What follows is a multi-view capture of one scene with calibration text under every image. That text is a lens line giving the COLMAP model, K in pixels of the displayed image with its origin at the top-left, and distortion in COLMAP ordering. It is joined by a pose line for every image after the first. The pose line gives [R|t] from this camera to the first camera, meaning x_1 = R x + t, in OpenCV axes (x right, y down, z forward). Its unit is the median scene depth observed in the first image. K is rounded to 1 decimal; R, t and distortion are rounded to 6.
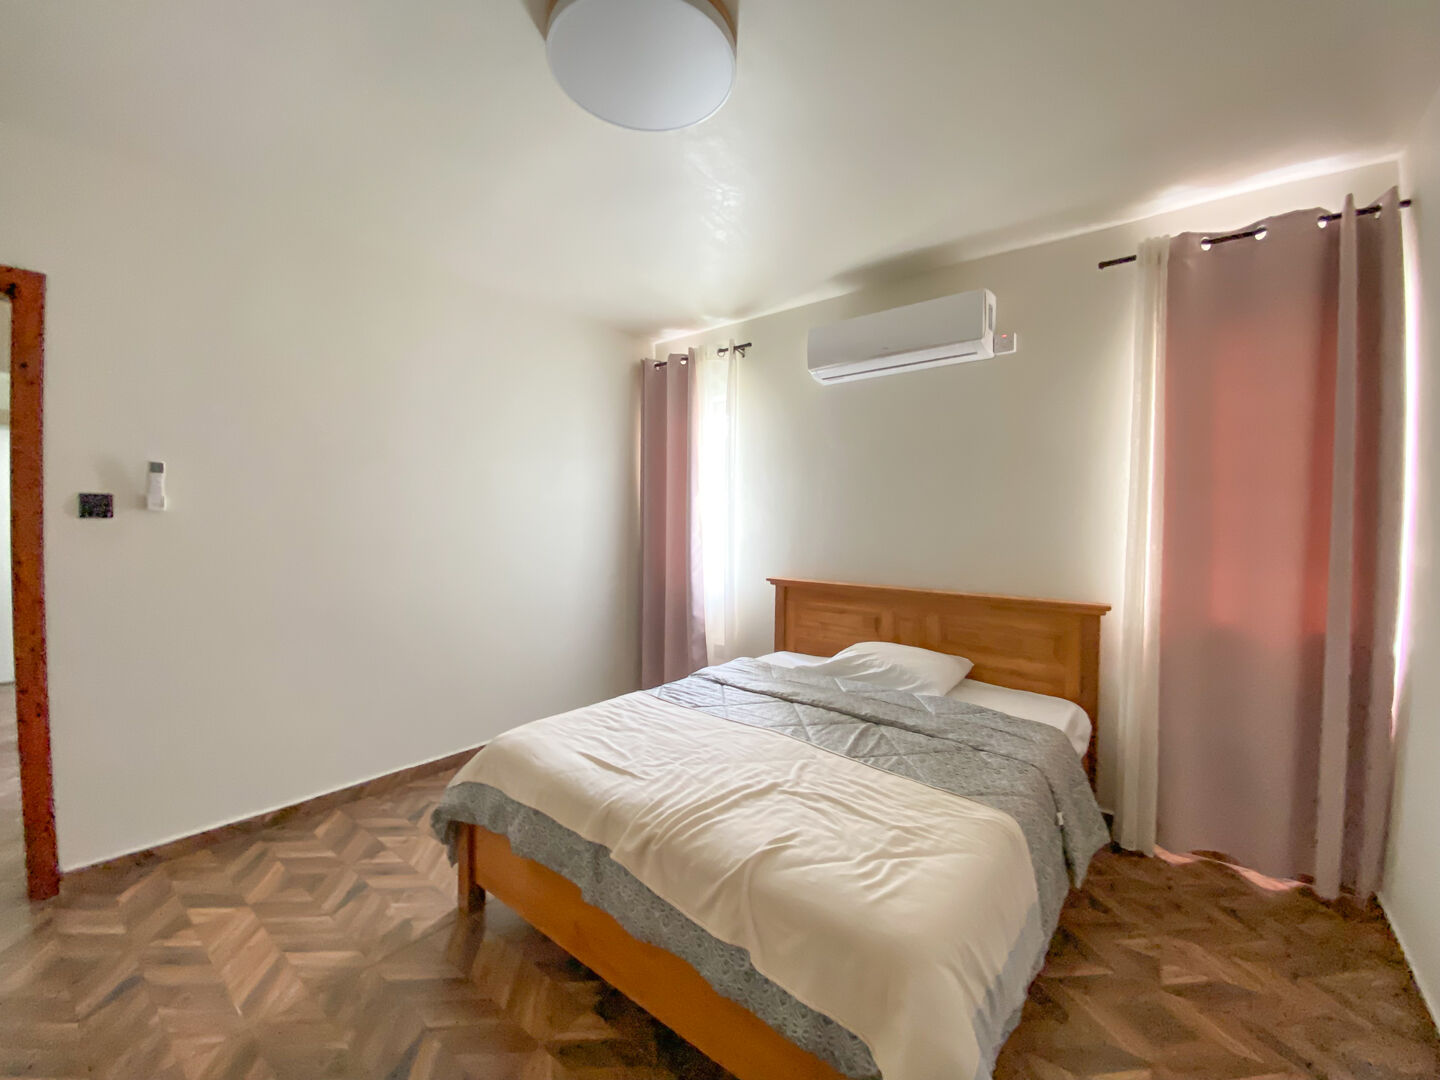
lens RADIAL K [[586.4, 0, 710.4], [0, 586.4, 533.3], [0, 0, 1]] dist [0.024280, -0.019227]
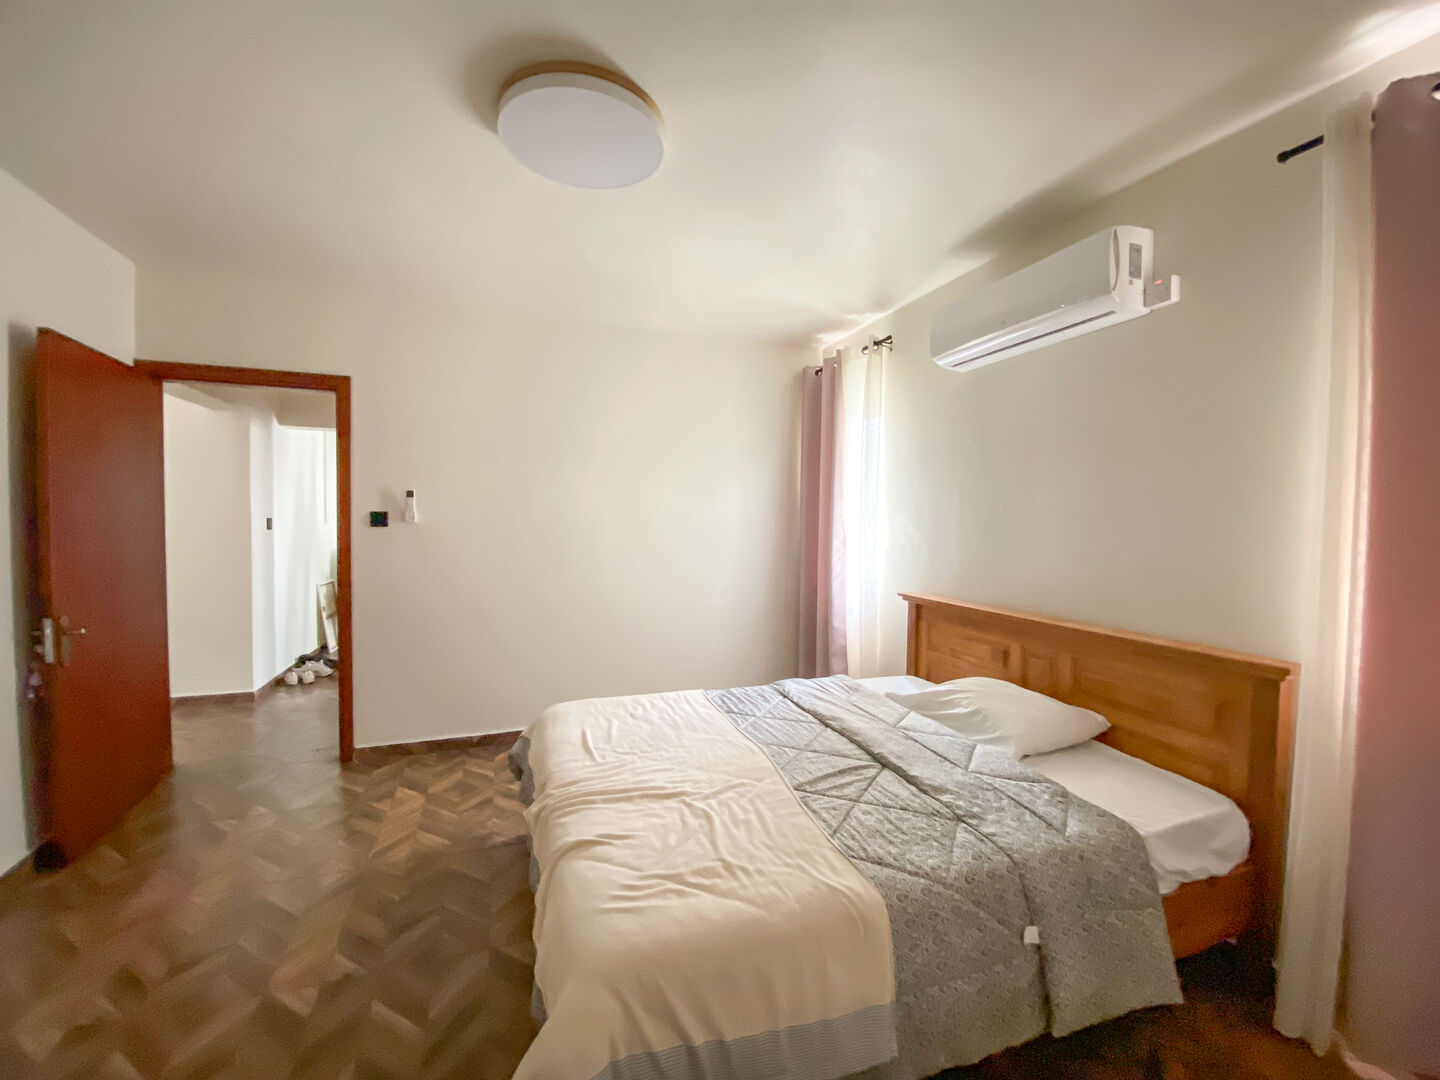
lens RADIAL K [[586.4, 0, 710.4], [0, 586.4, 533.3], [0, 0, 1]] dist [0.024280, -0.019227]
pose [[0.851261, 0.012686, -0.524590, 0.499942], [-0.013366, 0.999908, 0.002491, -0.022006], [0.524573, 0.004891, 0.851351, 0.107796]]
